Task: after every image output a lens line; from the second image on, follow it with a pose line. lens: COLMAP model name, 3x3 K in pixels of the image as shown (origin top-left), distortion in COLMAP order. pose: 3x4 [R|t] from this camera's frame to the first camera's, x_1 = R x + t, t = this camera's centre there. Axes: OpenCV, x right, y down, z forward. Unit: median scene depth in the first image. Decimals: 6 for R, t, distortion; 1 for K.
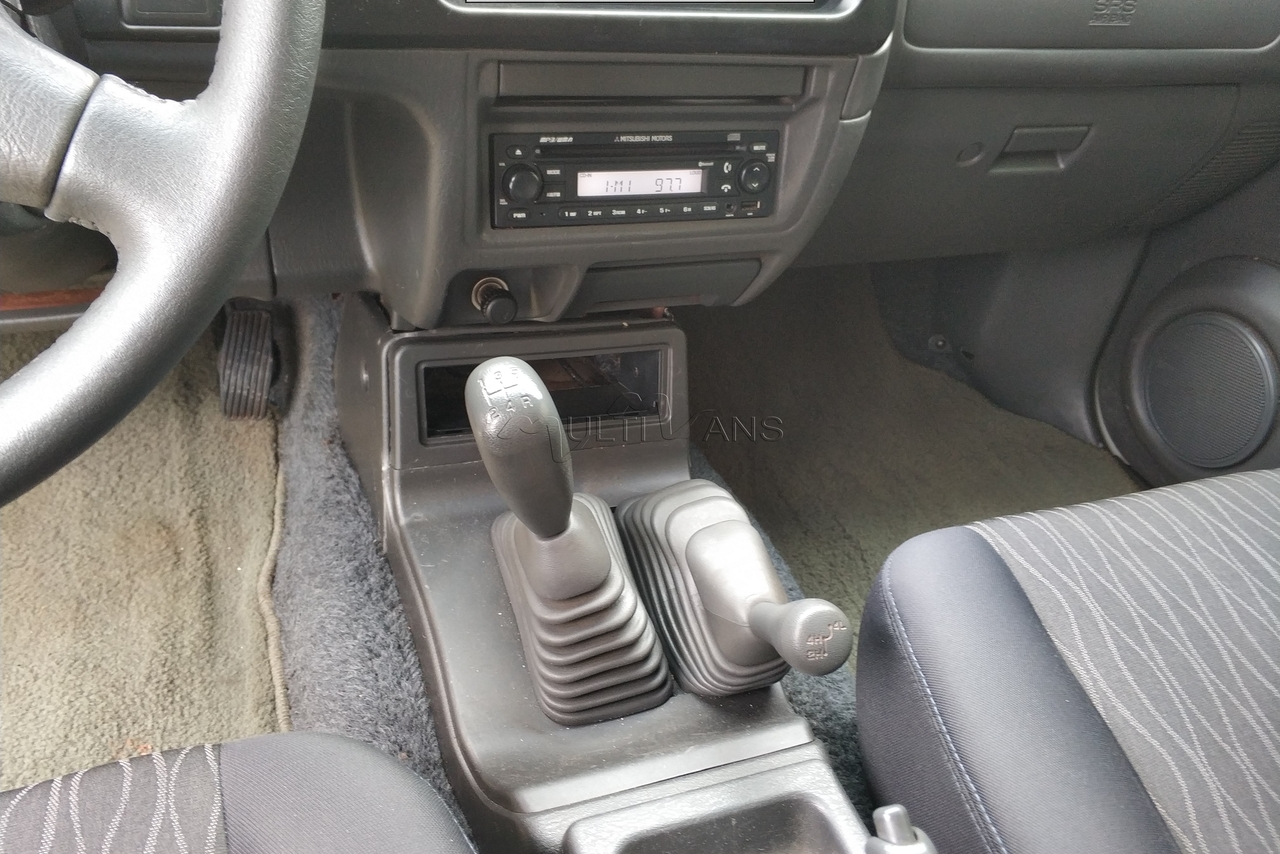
lens RADIAL K [[1067.5, 0, 626.5], [0, 1067.5, 450.3], [0, 0, 1]] dist [0.102743, -0.178076]
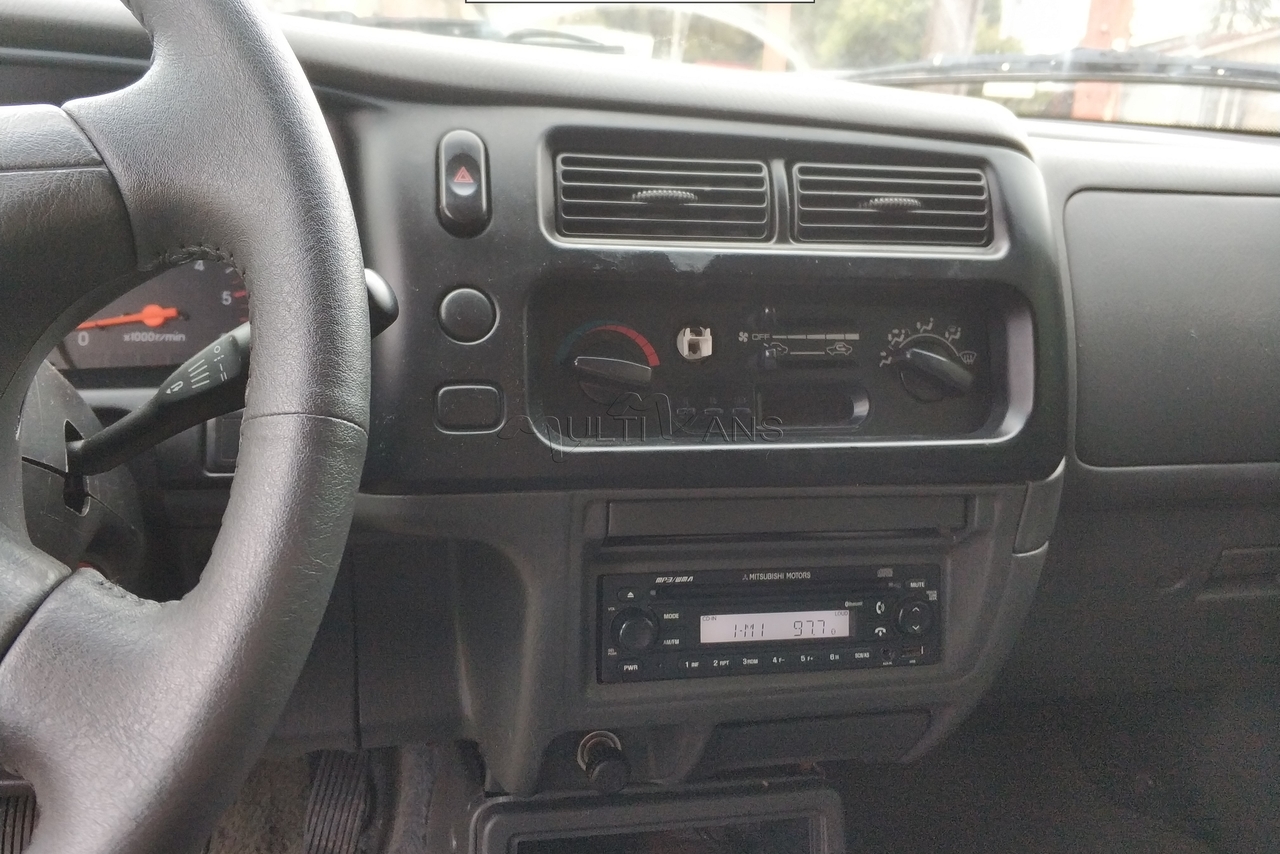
lens RADIAL K [[1067.5, 0, 620.1], [0, 1067.5, 401.7], [0, 0, 1]] dist [0.102743, -0.178076]
pose [[0.991008, -0.030306, -0.130323, 0.006198], [-0.022387, 0.922723, -0.384813, -0.071081], [0.131915, 0.384270, 0.913748, 0.122959]]
